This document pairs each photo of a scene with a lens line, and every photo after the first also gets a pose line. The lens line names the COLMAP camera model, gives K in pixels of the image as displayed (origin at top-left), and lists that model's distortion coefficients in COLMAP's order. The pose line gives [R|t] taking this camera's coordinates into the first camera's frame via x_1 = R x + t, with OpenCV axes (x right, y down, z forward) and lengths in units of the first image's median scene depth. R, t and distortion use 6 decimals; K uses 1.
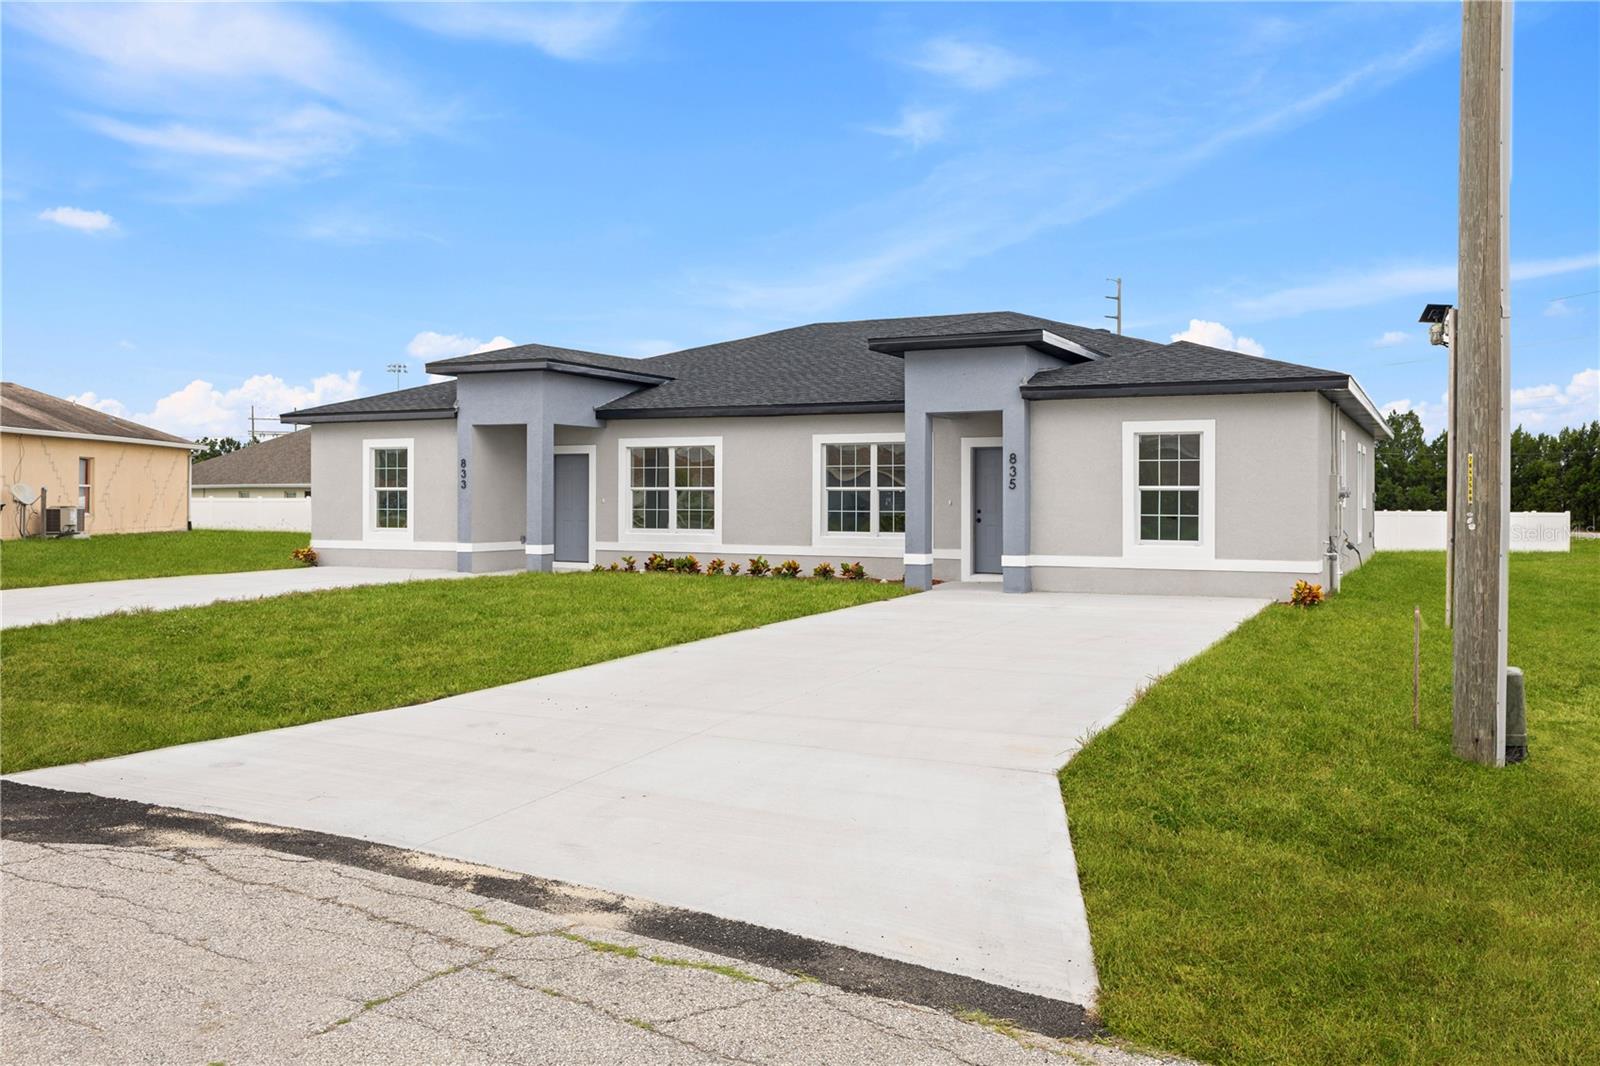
lens RADIAL K [[1295.7, 0, 801.2], [0, 1295.7, 528.6], [0, 0, 1]] dist [0.018155, -0.017246]
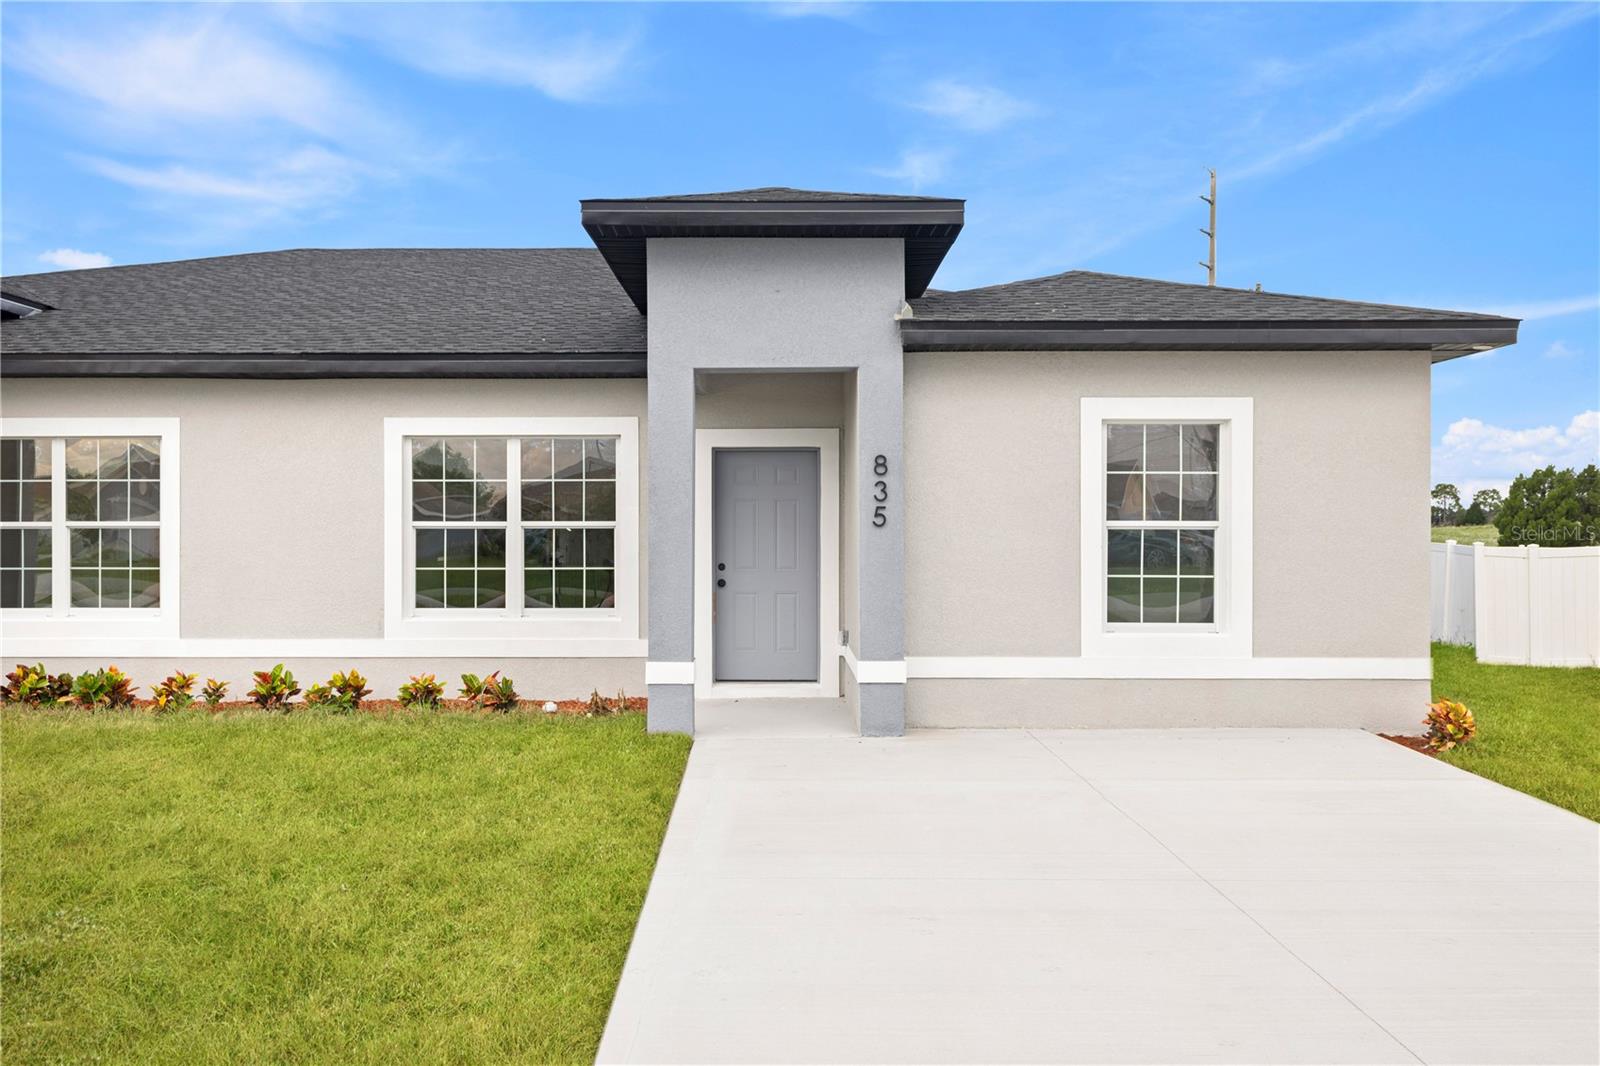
lens RADIAL K [[1295.7, 0, 756.6], [0, 1295.7, 510.2], [0, 0, 1]] dist [0.018155, -0.017246]
pose [[0.906588, 0.002486, 0.422010, -0.075234], [0.013079, 0.999337, -0.033986, -0.017659], [-0.421814, 0.036330, 0.905954, 0.488540]]
